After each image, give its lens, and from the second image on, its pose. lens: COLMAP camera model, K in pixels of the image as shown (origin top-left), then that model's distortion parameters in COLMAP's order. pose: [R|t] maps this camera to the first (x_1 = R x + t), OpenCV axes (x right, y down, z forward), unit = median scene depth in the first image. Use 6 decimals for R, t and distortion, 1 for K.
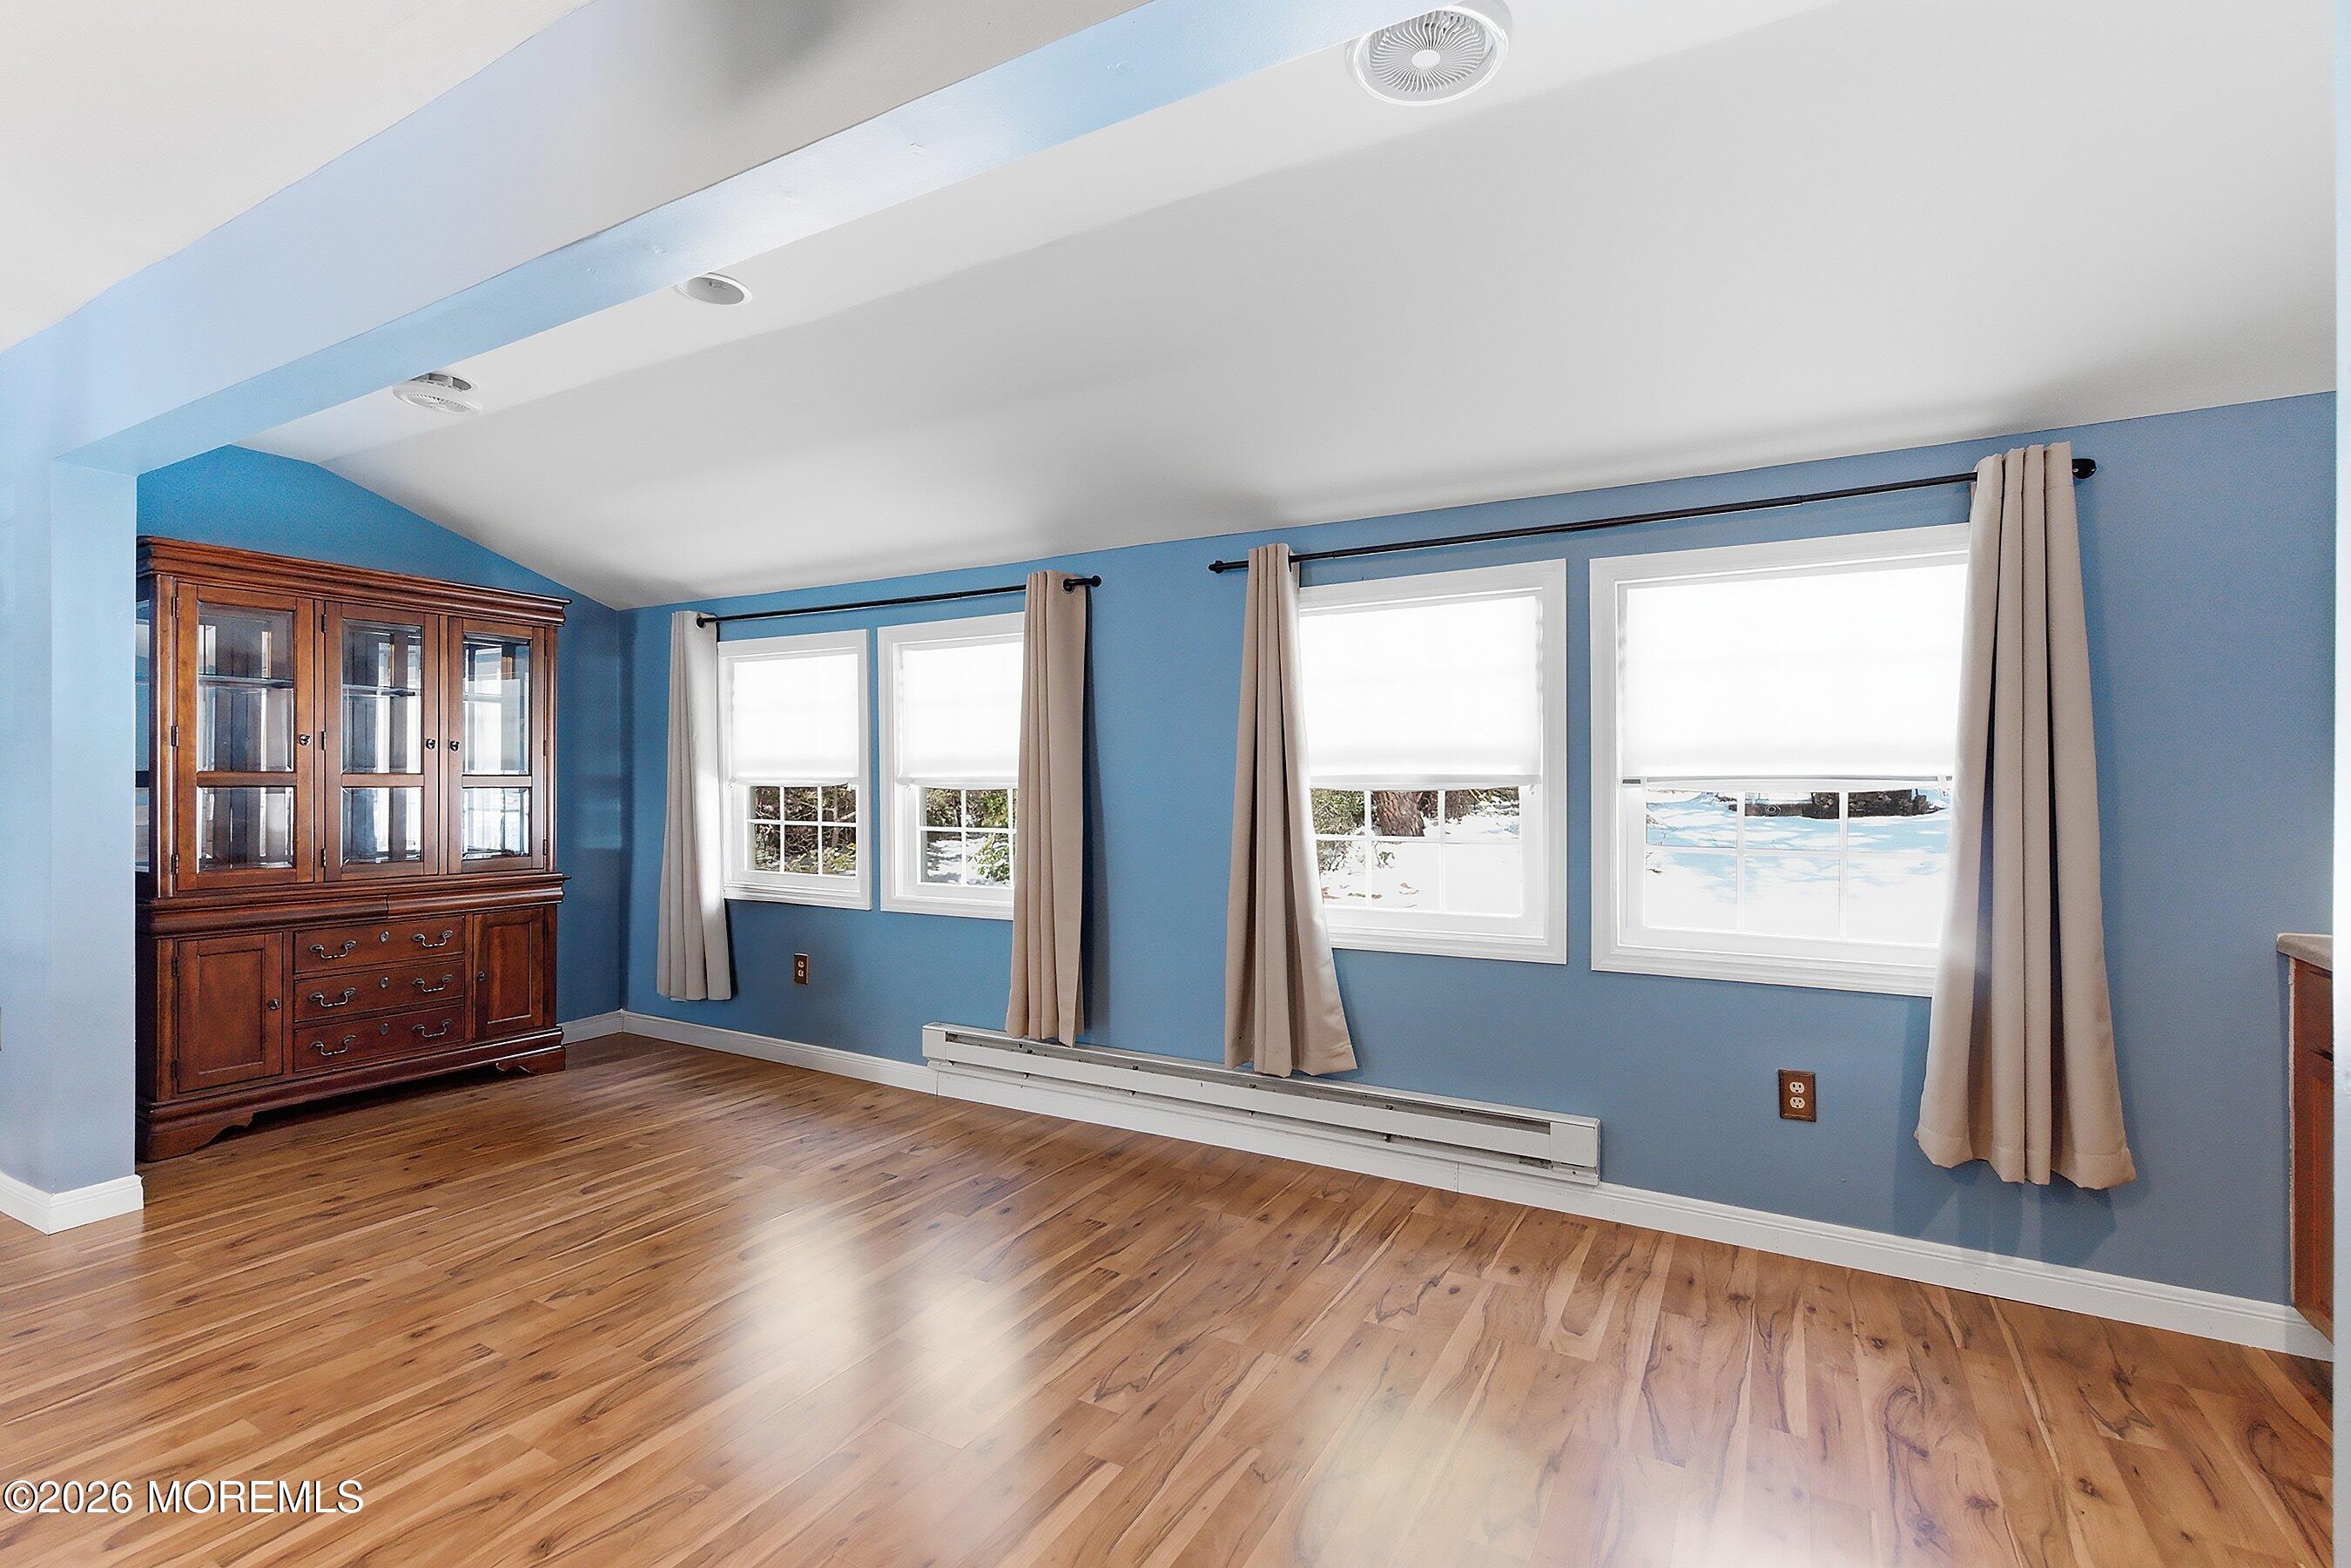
lens RADIAL K [[1070.3, 0, 1163.3], [0, 1070.3, 787.8], [0, 0, 1]] dist [0.005536, -0.002882]
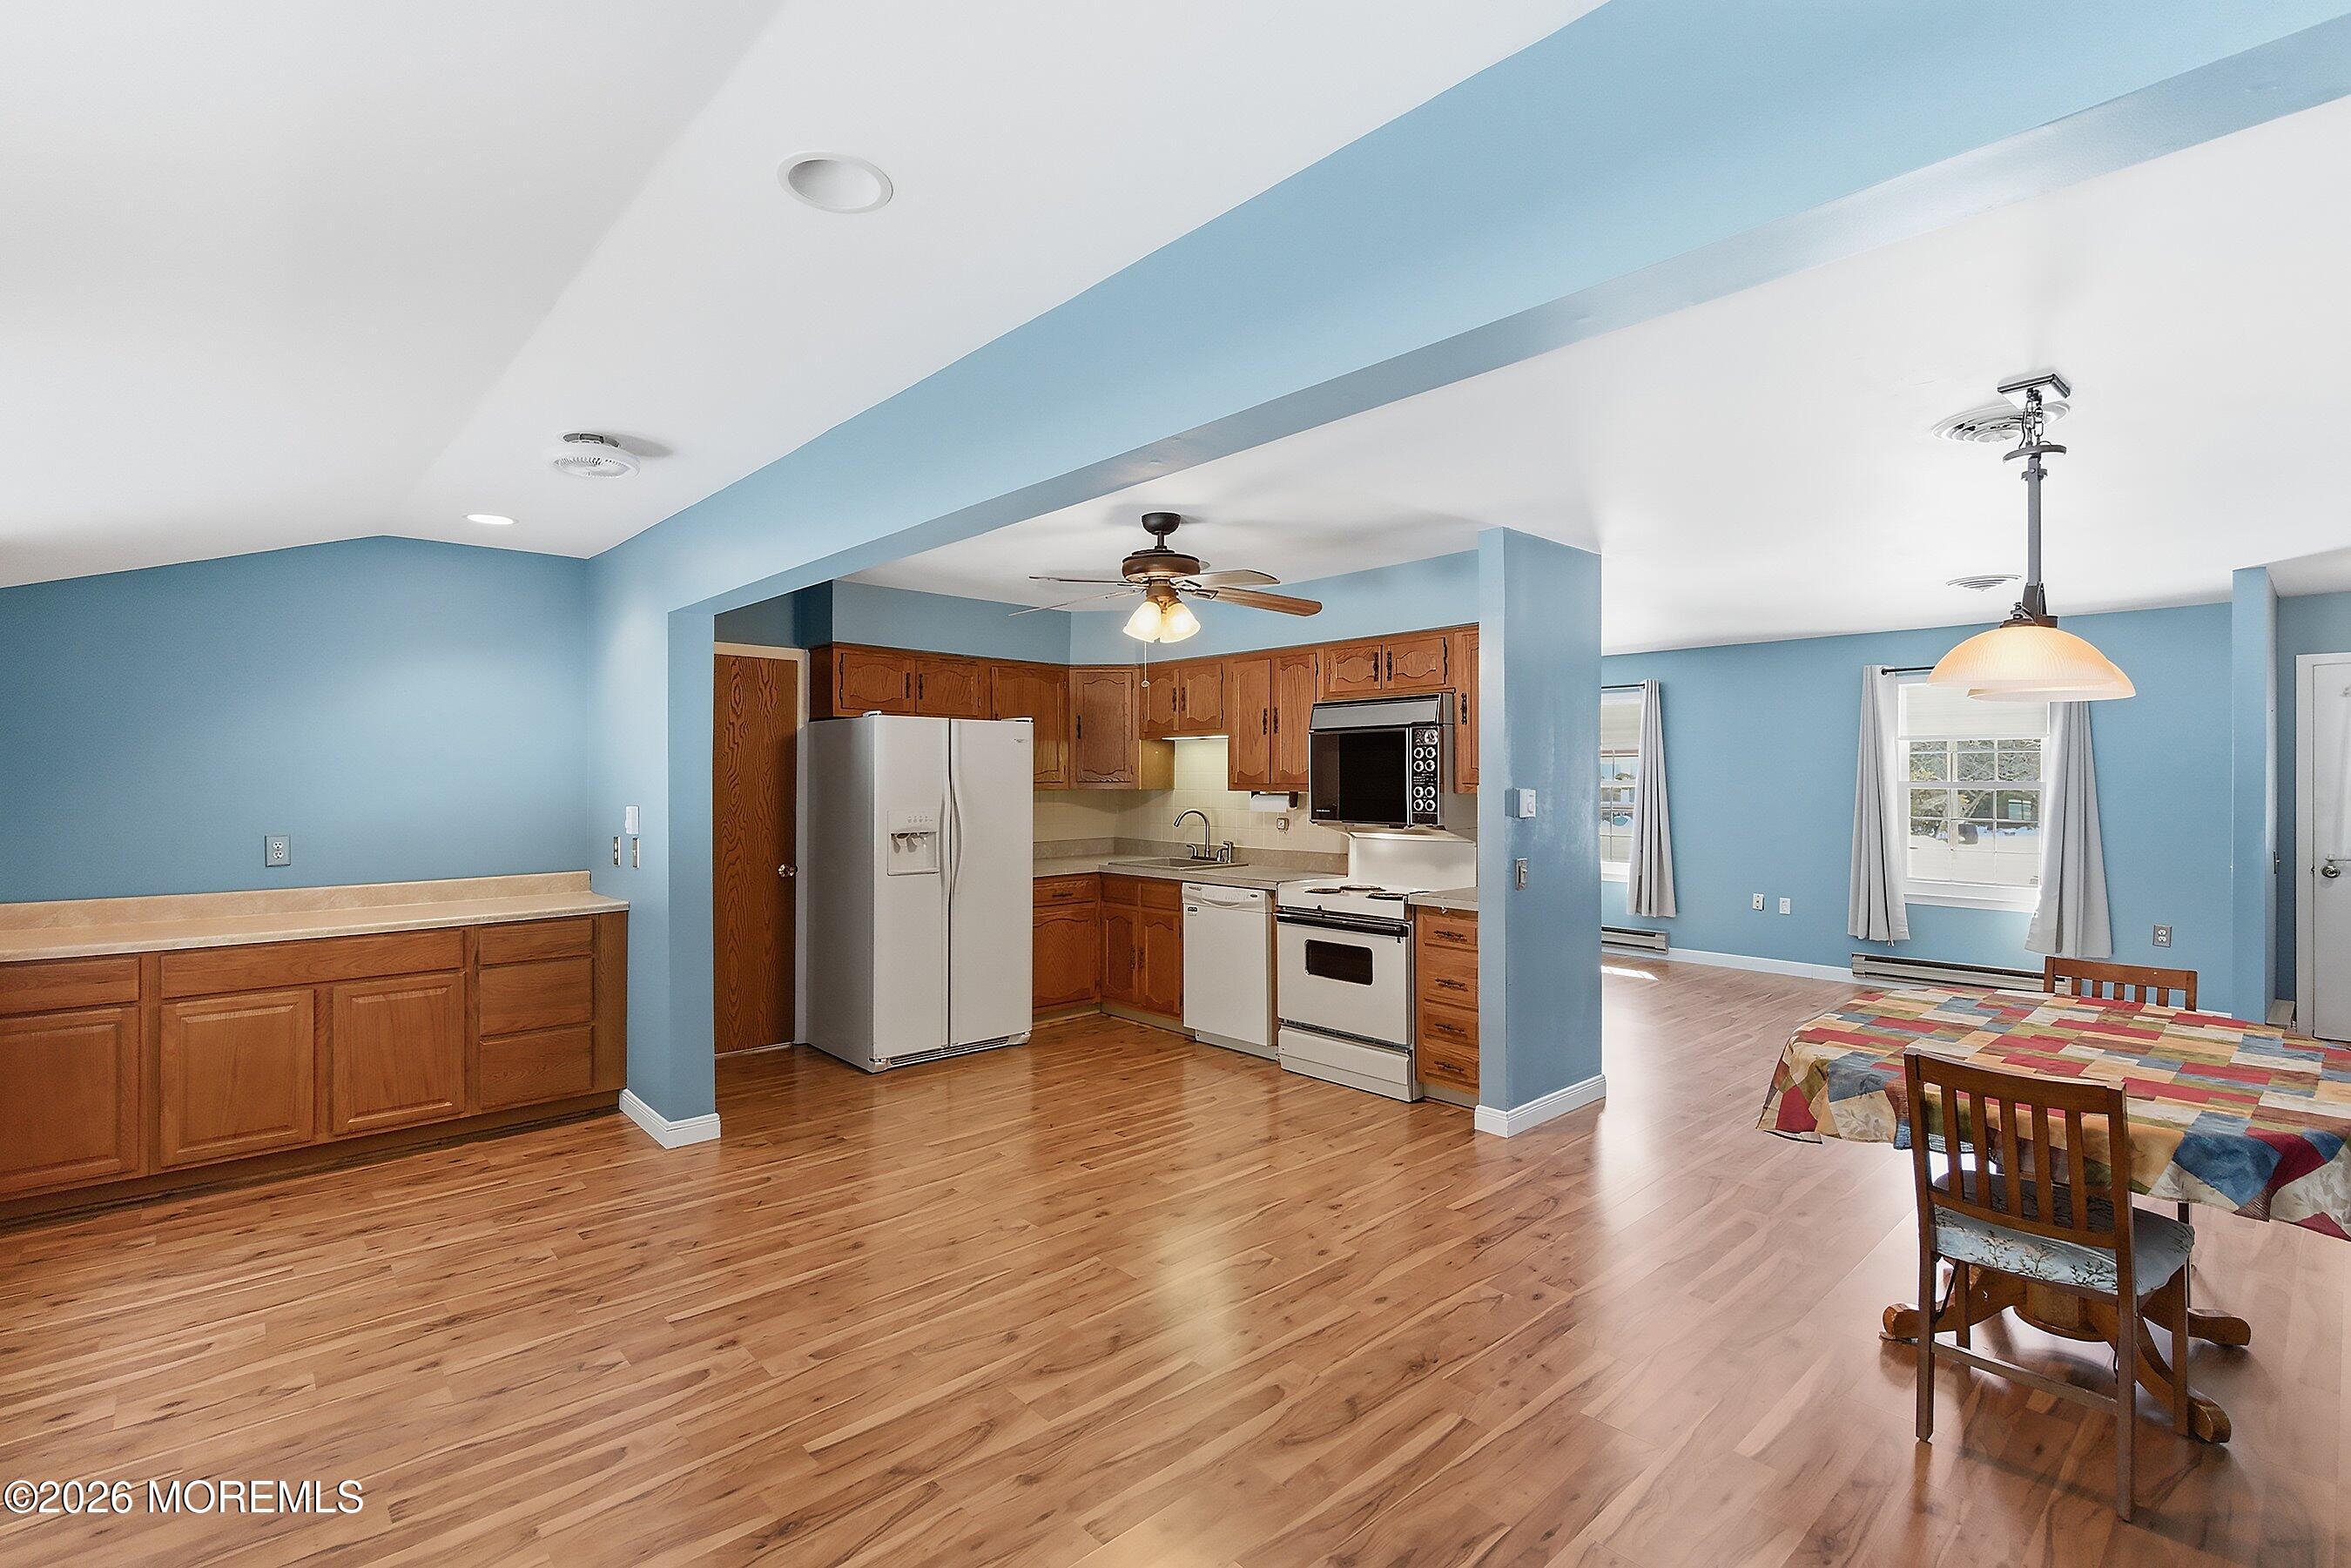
lens RADIAL K [[1070.3, 0, 1167.3], [0, 1070.3, 777.4], [0, 0, 1]] dist [0.005536, -0.002882]
pose [[-0.951559, -0.002159, 0.307458, -0.716798], [-0.000915, 0.999991, 0.004189, -0.077523], [-0.307464, 0.003705, -0.951553, 1.360384]]
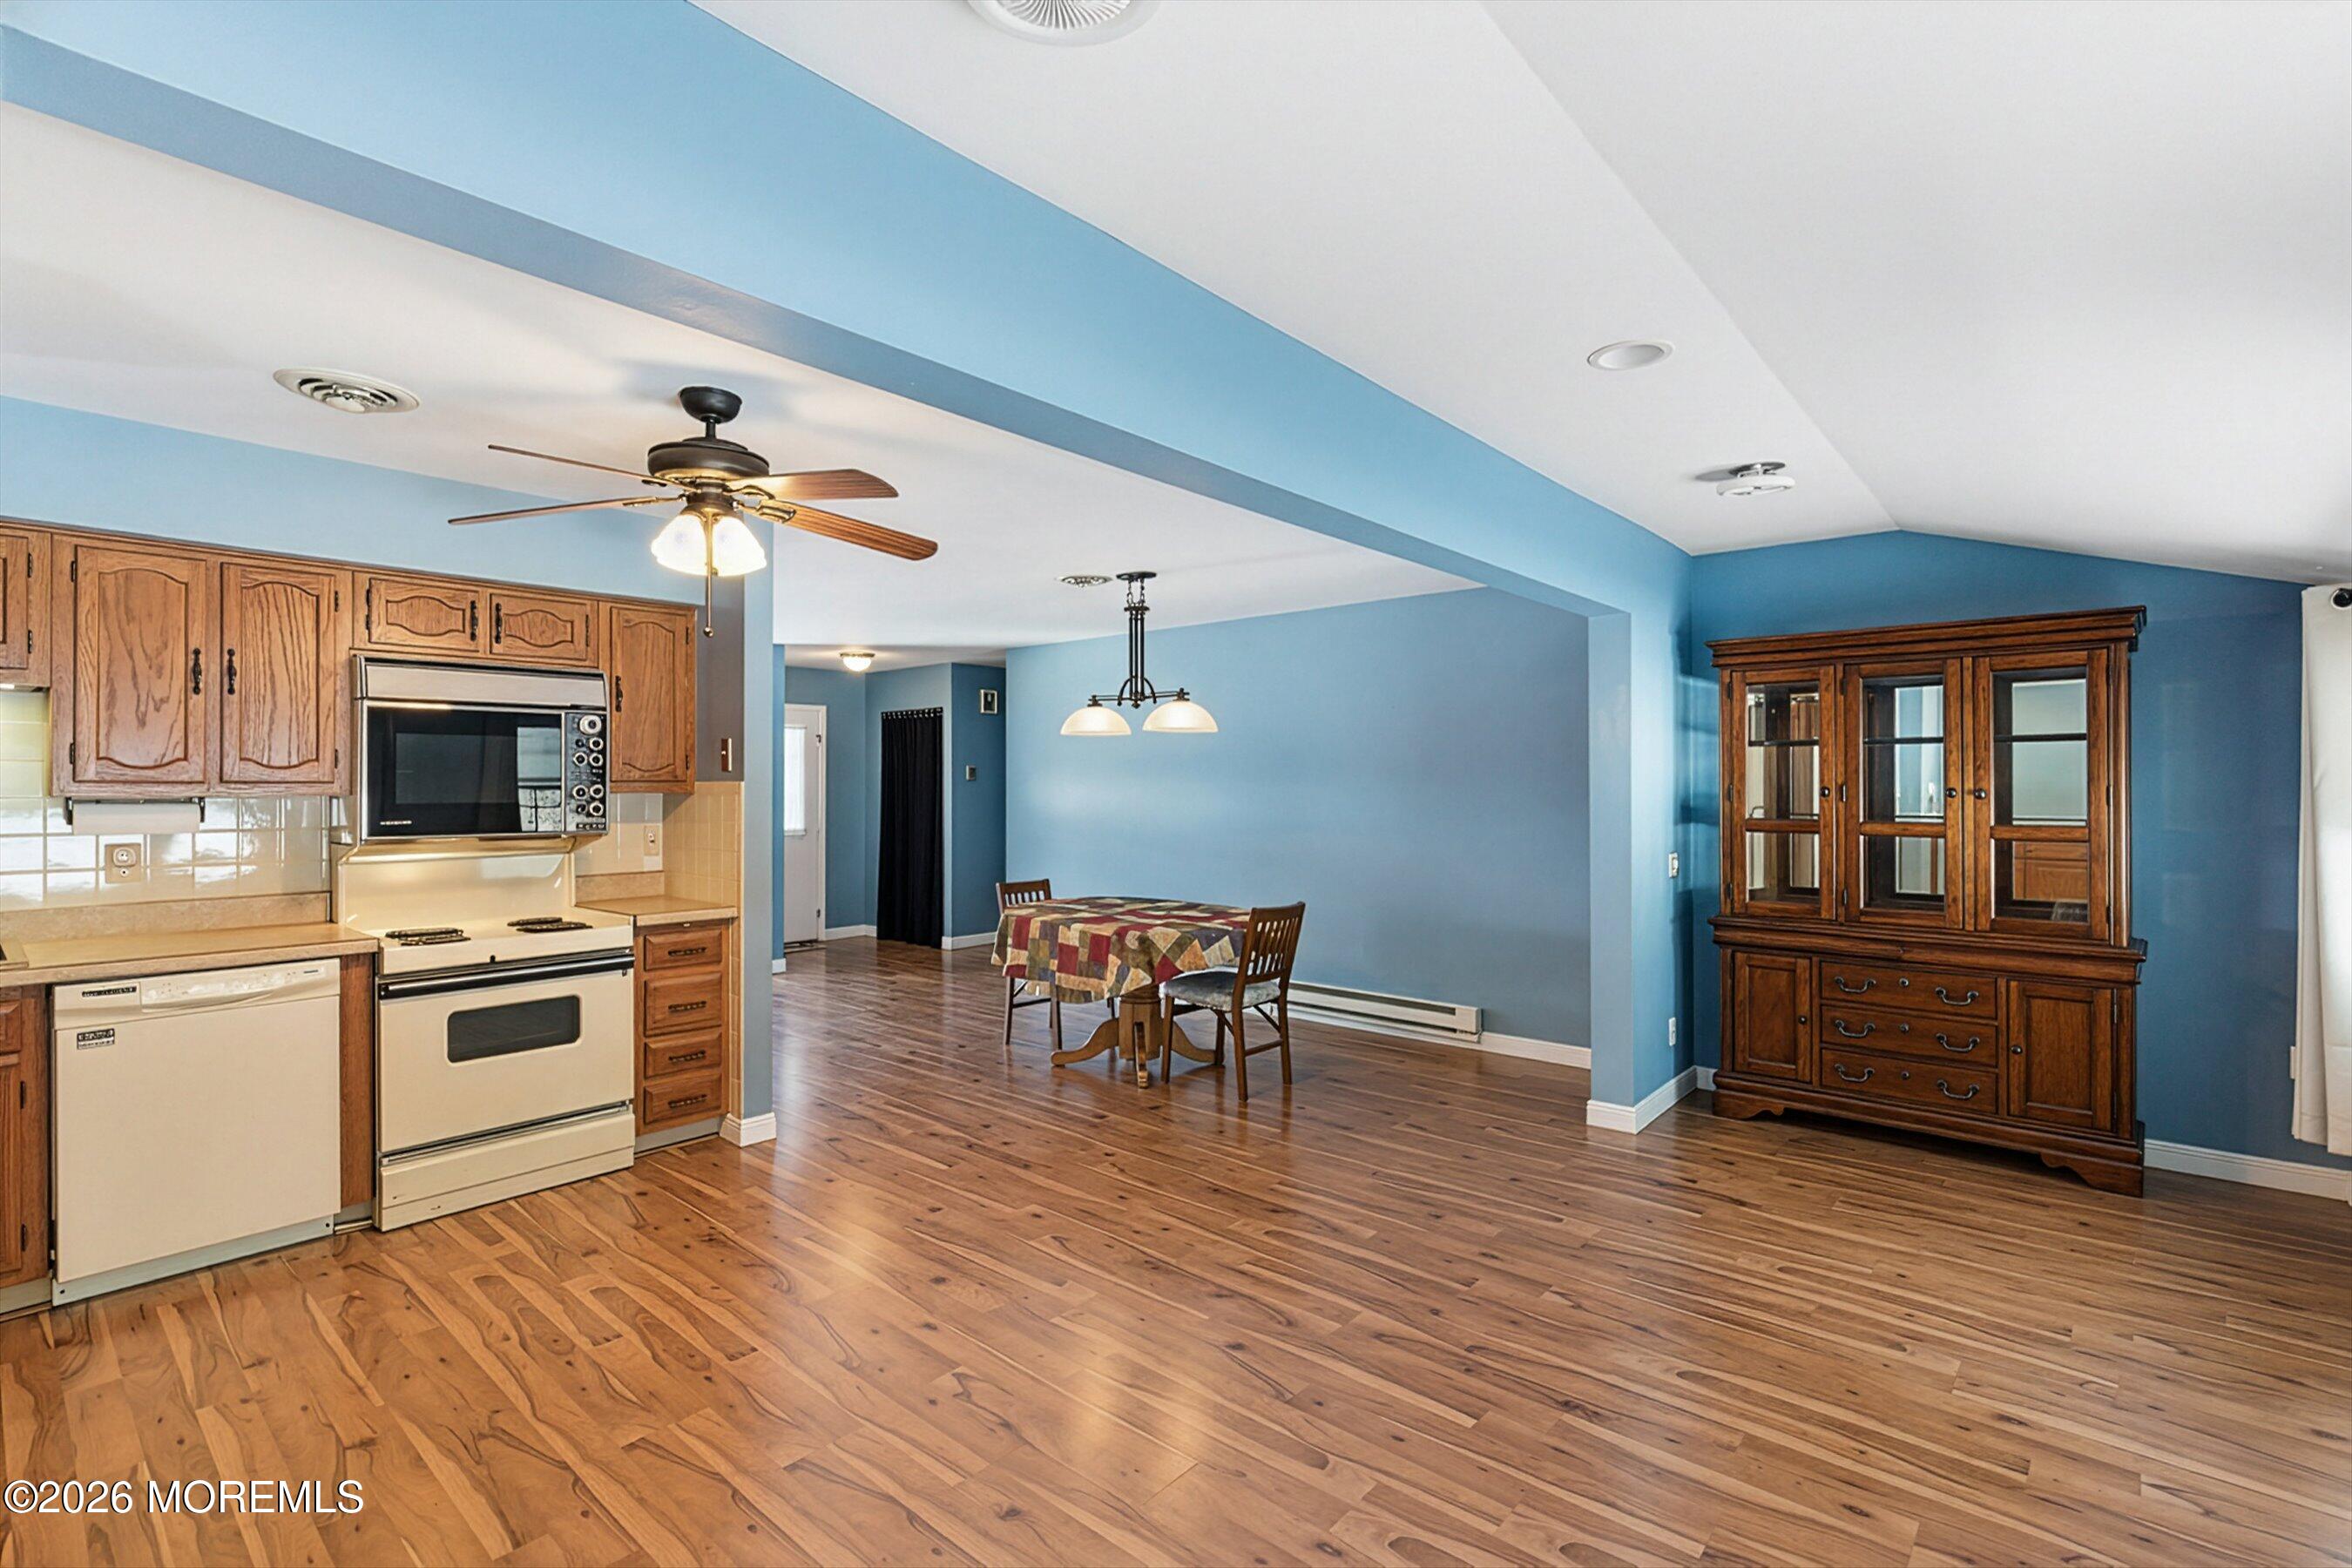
lens RADIAL K [[1070.8, 0, 1168.4], [0, 1070.8, 778.6], [0, 0, 1]] dist [0.005536, -0.002882]
pose [[-0.195930, -0.008128, -0.980584, 0.540680], [-0.004280, 0.999963, -0.007434, -0.058246], [0.980609, 0.002740, -0.195957, 0.667293]]
